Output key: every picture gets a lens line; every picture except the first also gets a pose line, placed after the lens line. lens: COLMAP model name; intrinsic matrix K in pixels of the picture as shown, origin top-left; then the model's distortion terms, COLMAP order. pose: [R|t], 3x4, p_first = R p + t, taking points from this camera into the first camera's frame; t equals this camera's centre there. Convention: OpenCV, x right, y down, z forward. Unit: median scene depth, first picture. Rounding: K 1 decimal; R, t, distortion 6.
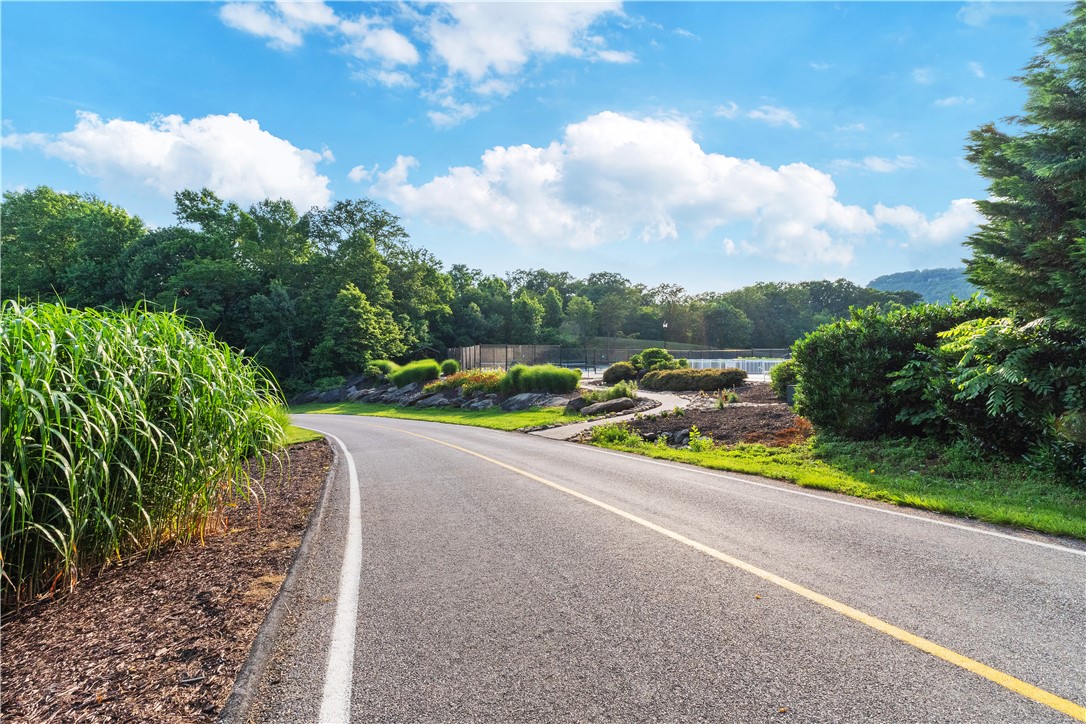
lens RADIAL K [[441.9, 0, 543.0], [0, 441.9, 362.0], [0, 0, 1]] dist [0.014026, -0.004735]
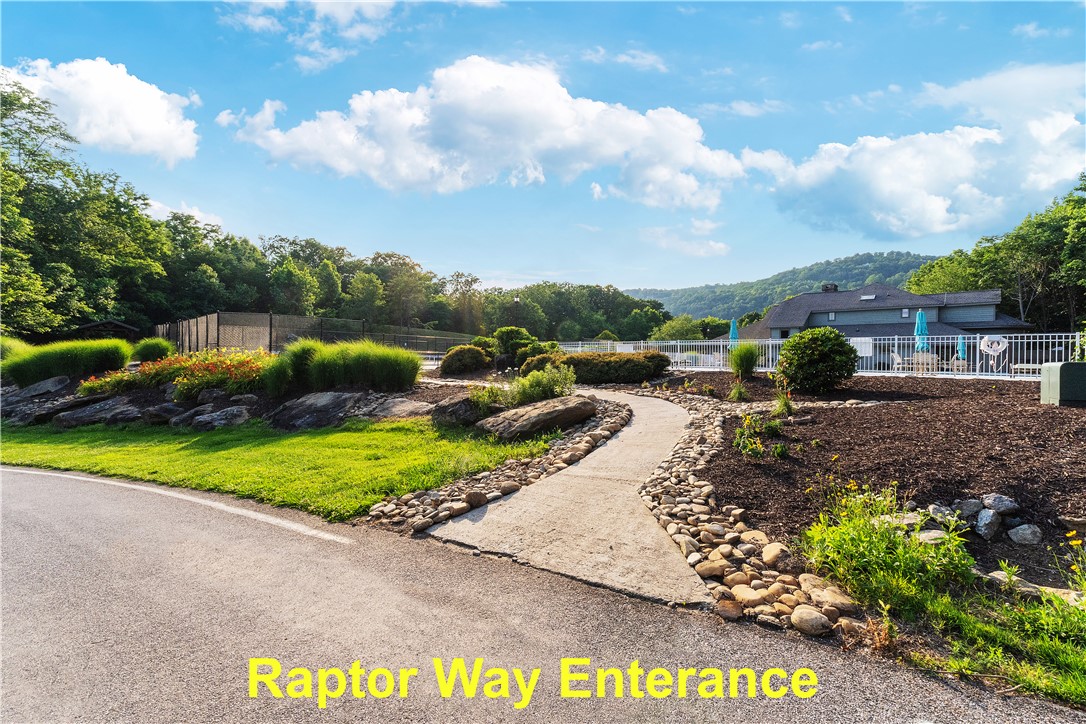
lens RADIAL K [[441.9, 0, 543.0], [0, 441.9, 362.0], [0, 0, 1]] dist [0.014026, -0.004735]
pose [[0.881280, 0.010128, 0.472487, -0.020945], [-0.015211, 0.999860, 0.006939, 0.009157], [-0.472350, -0.013302, 0.881310, 0.141698]]
